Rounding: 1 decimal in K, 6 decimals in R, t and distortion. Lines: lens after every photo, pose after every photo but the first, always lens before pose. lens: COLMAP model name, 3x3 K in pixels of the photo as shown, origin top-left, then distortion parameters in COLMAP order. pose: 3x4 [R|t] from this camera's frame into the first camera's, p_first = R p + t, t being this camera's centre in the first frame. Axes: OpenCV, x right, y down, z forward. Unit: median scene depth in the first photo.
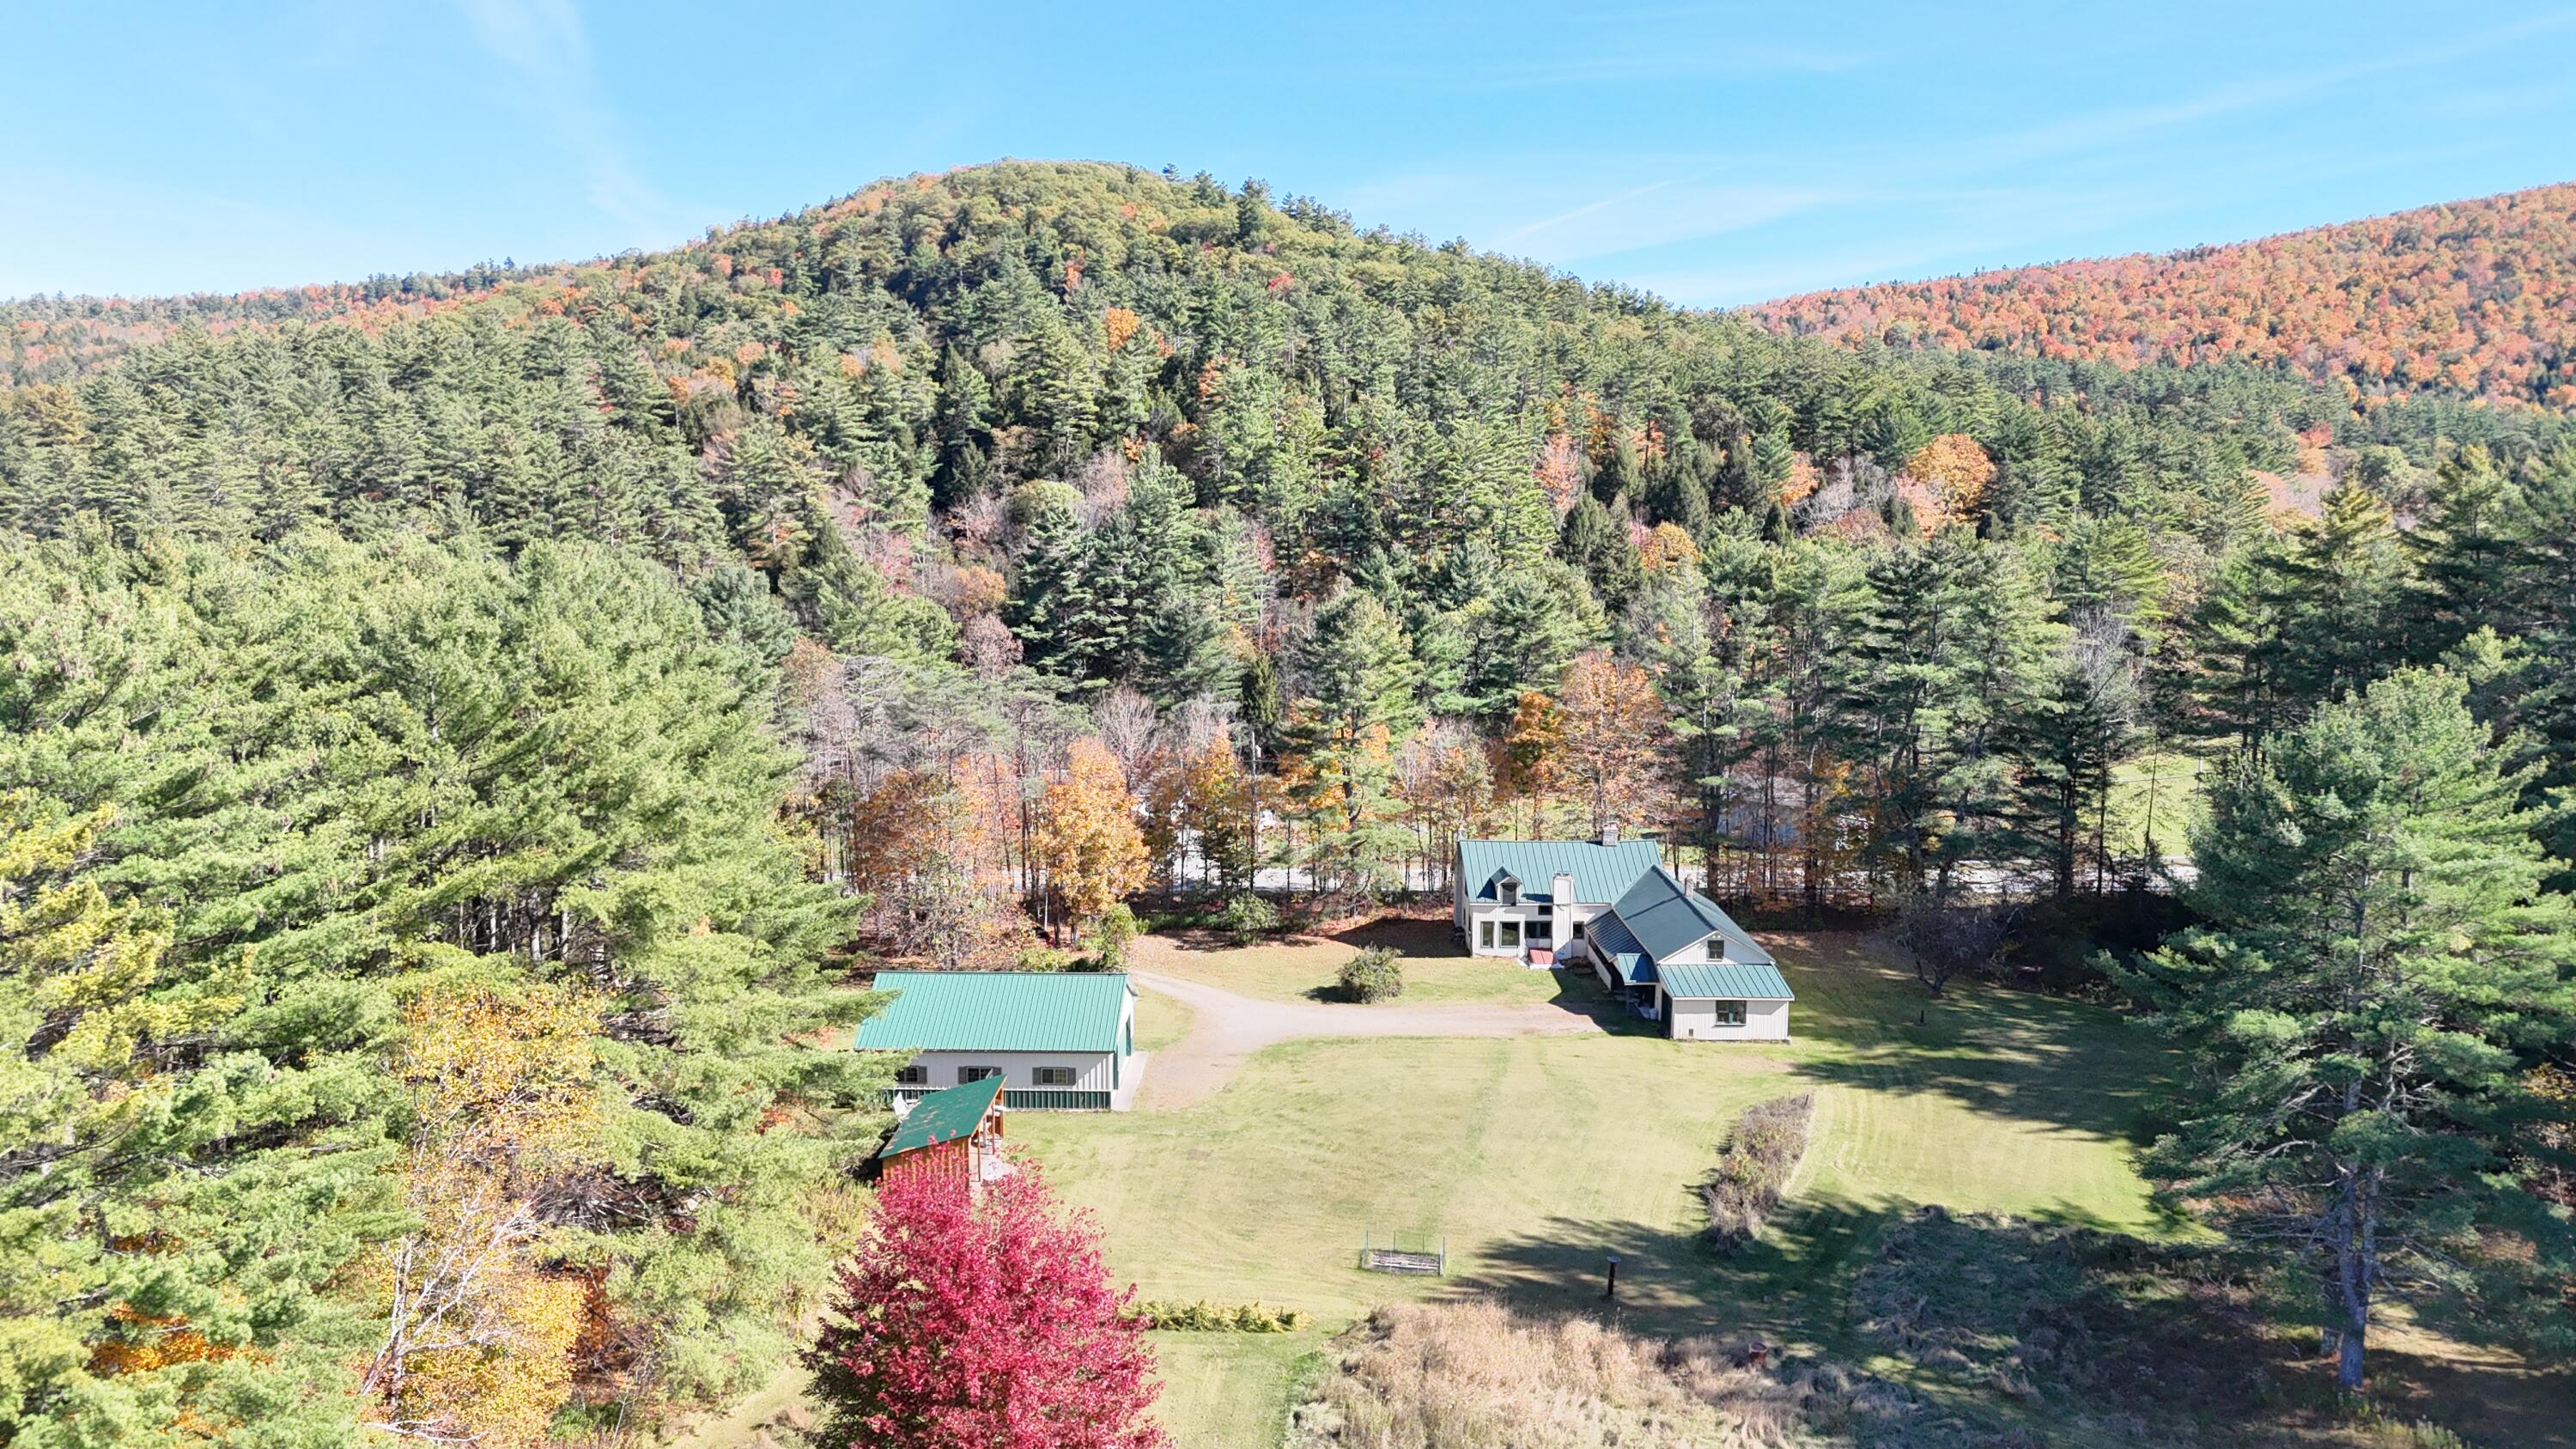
lens RADIAL K [[1873.8, 0, 1288.0], [0, 1873.8, 724.5], [0, 0, 1]] dist [0.136209, -0.134801]
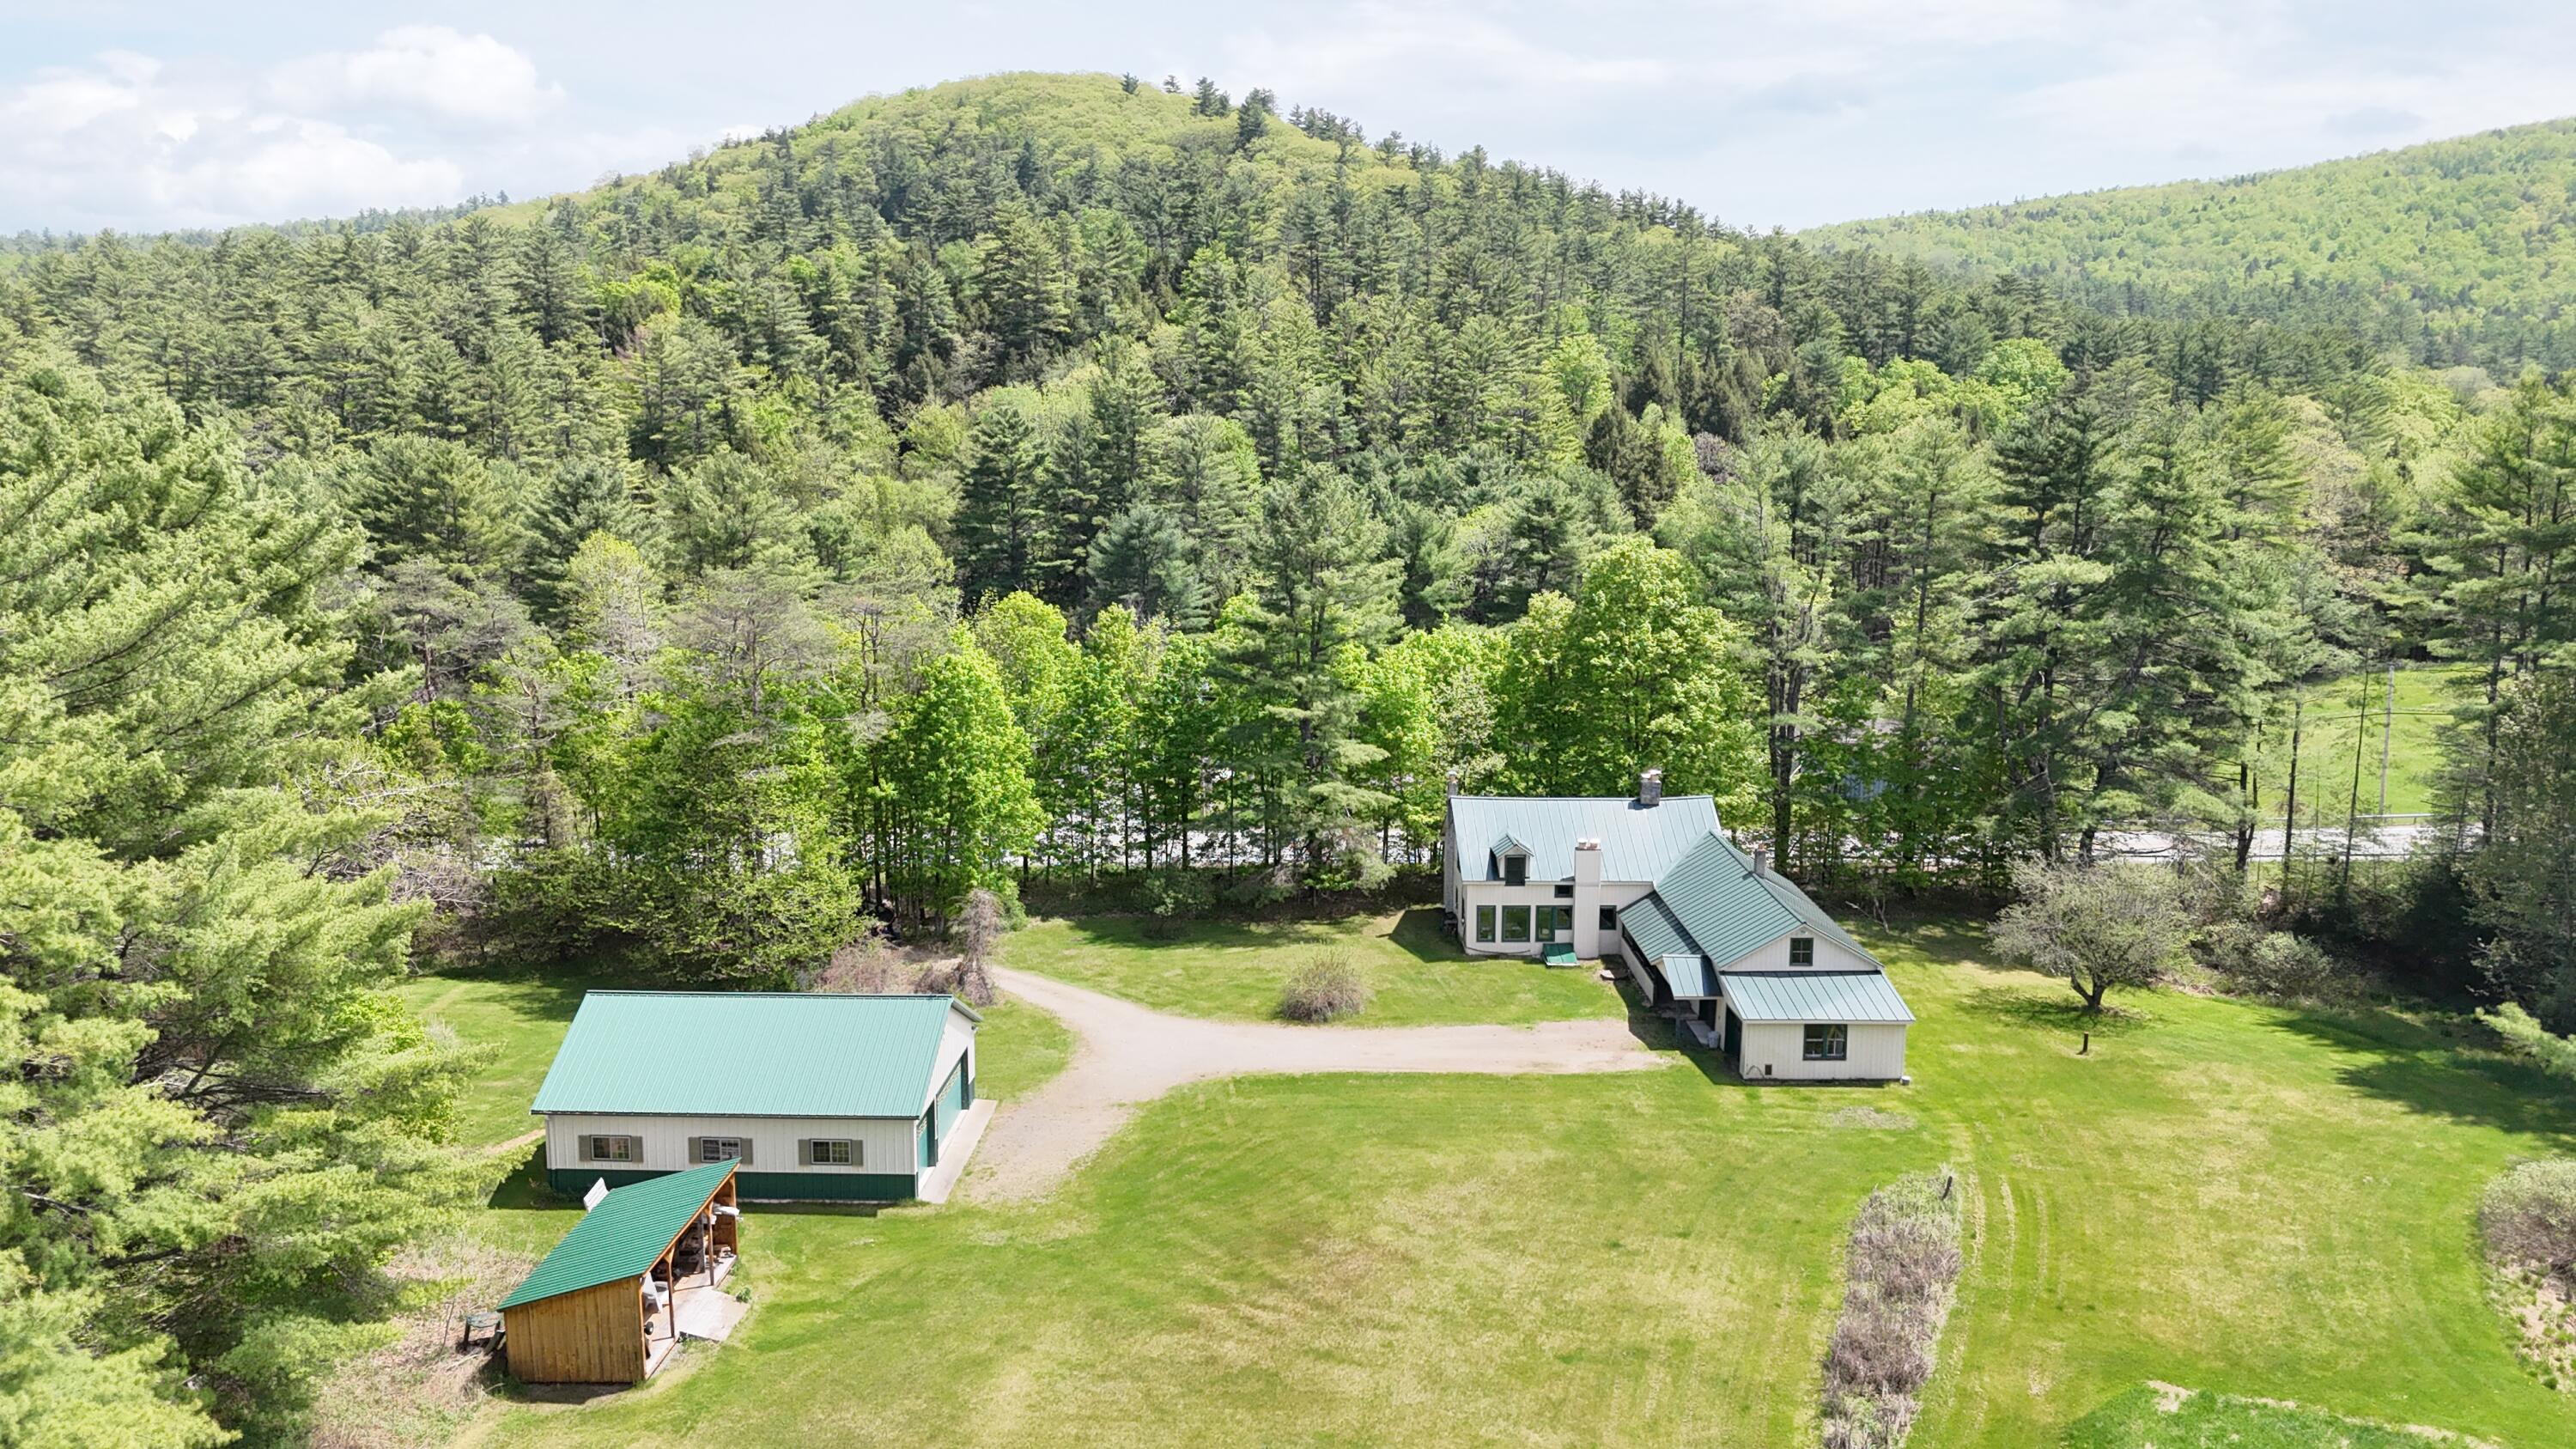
lens RADIAL K [[1884.4, 0, 1288.0], [0, 1884.4, 724.5], [0, 0, 1]] dist [0.040597, -0.001701]
pose [[0.999932, 0.000247, -0.011683, 0.016811], [0.000069, 0.999634, 0.027062, 0.005735], [0.011685, -0.027061, 0.999565, 0.118934]]
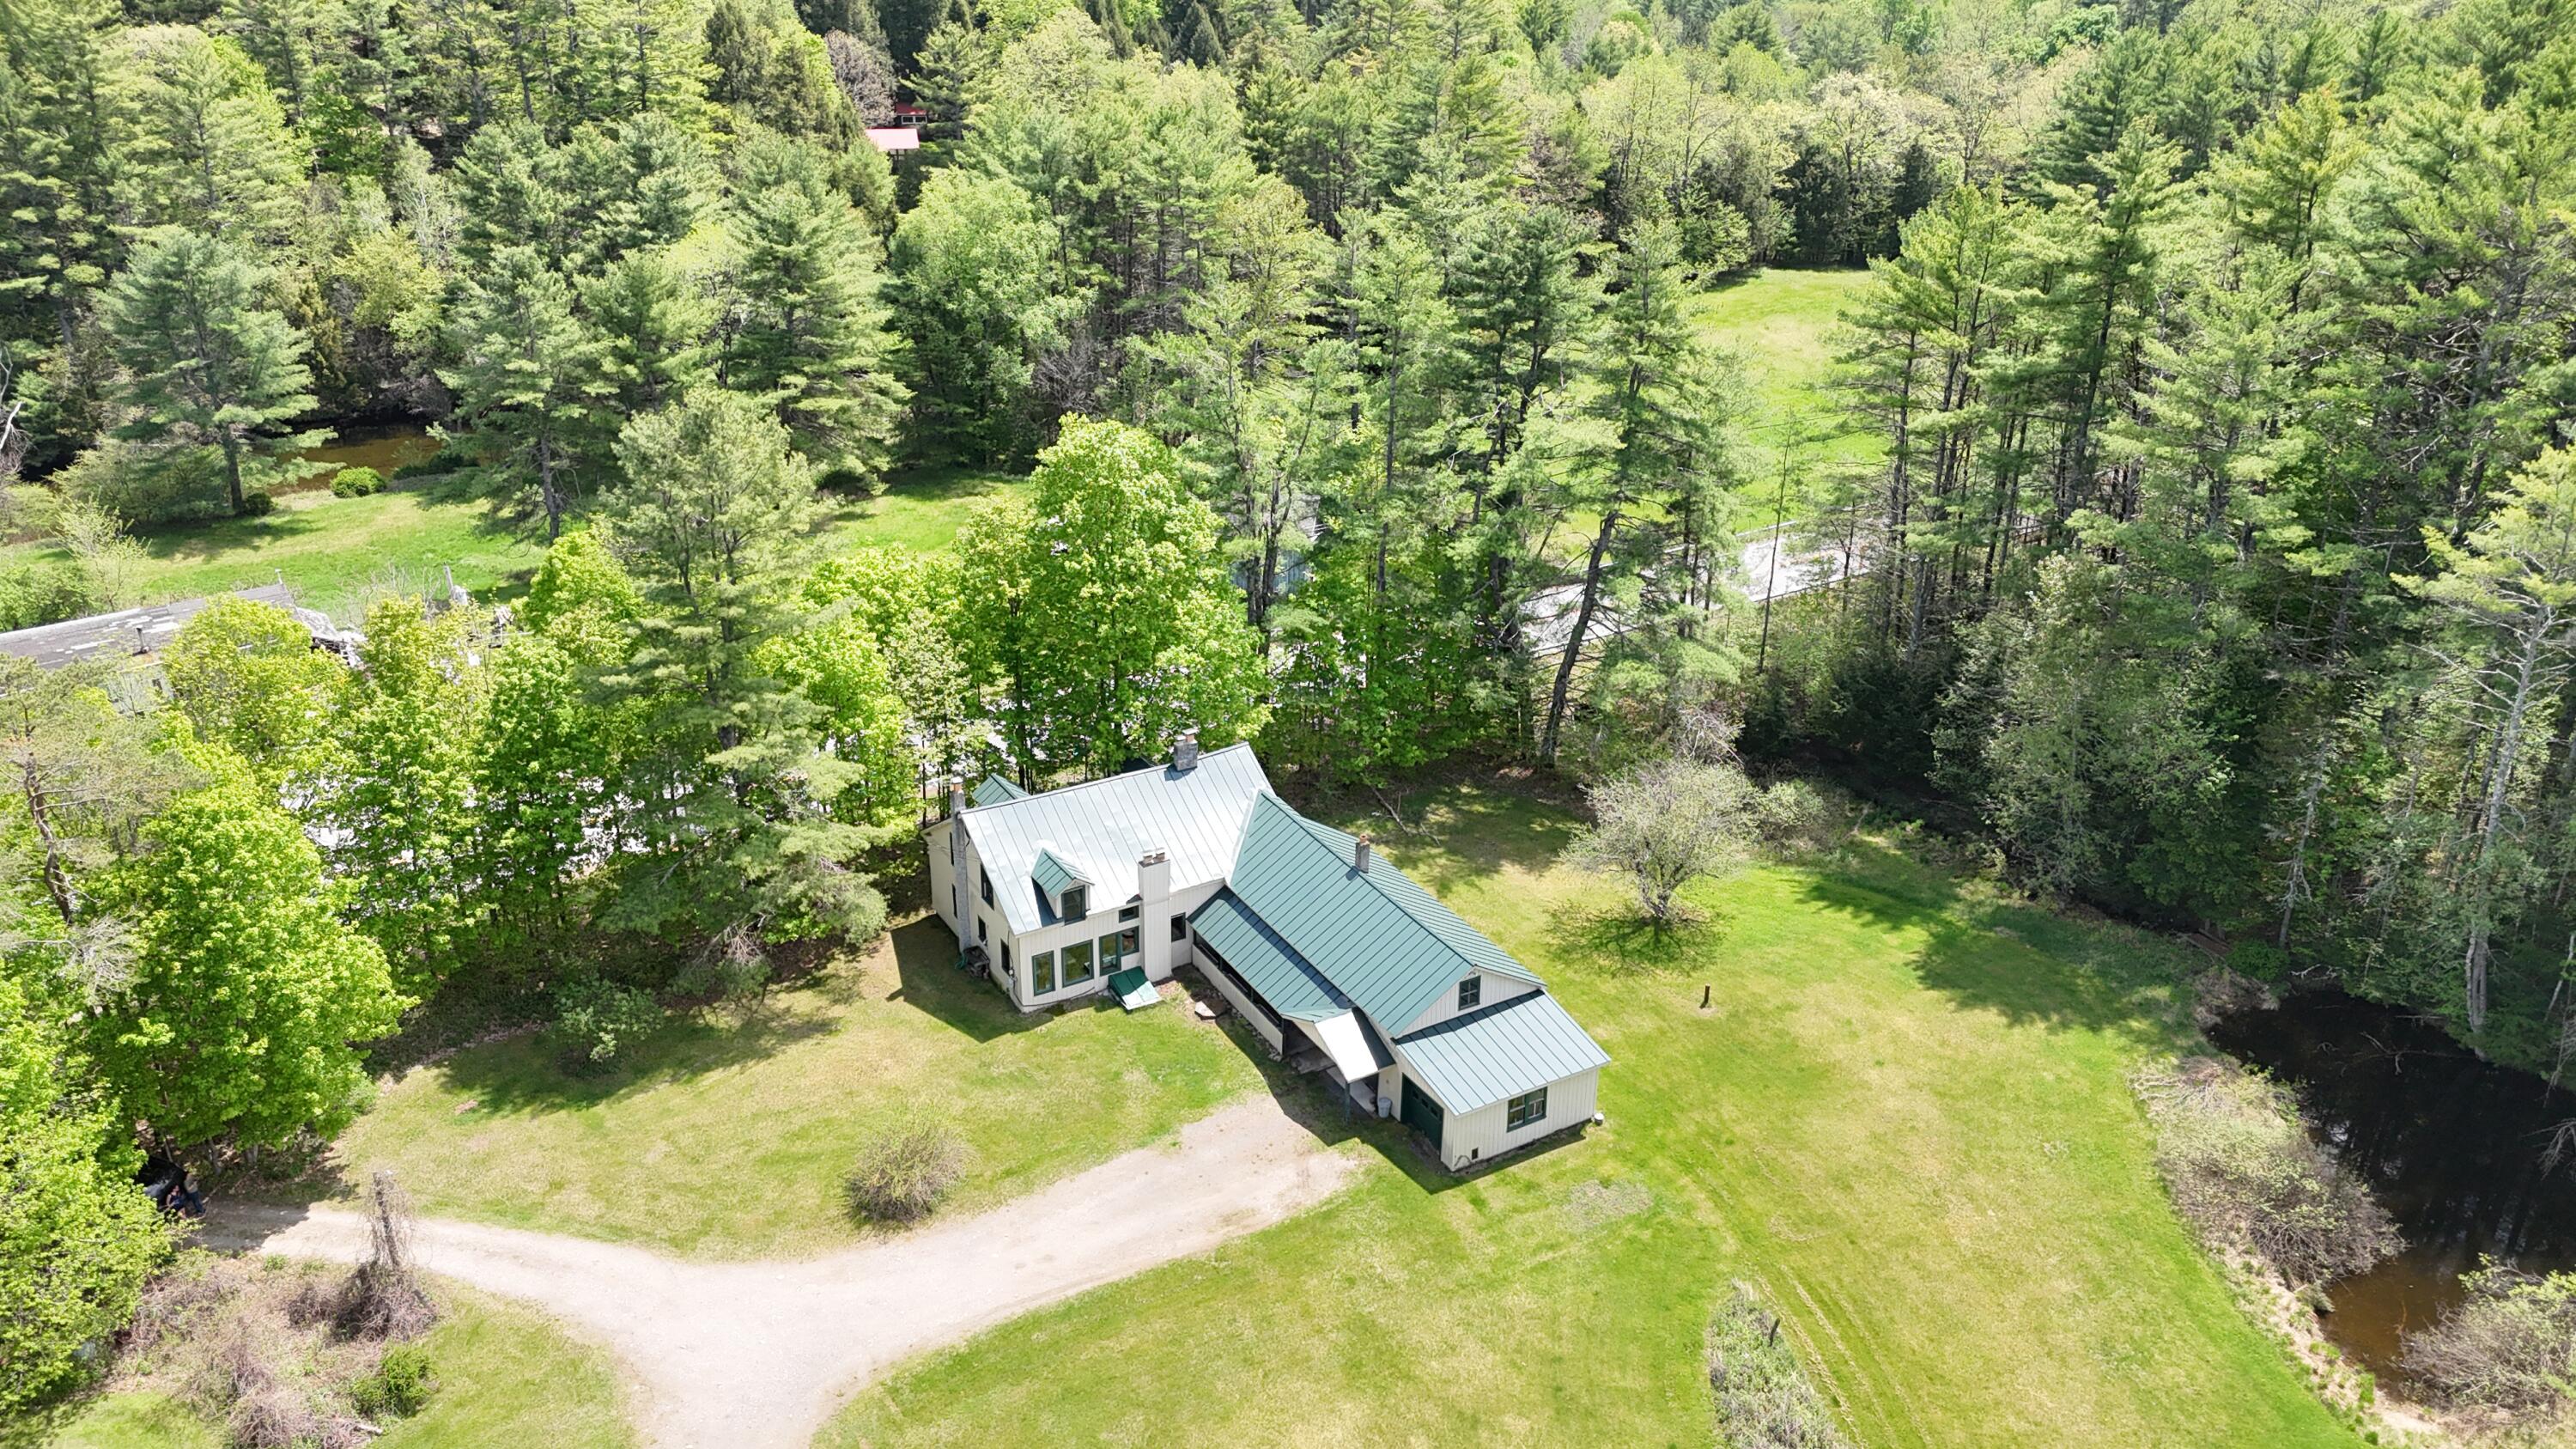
lens RADIAL K [[1873.8, 0, 1288.0], [0, 1873.8, 724.5], [0, 0, 1]] dist [0.136209, -0.134801]
pose [[0.881302, -0.189448, 0.432916, -0.033252], [0.062353, 0.954731, 0.290864, -0.063041], [-0.468422, -0.229345, 0.853219, 0.216558]]
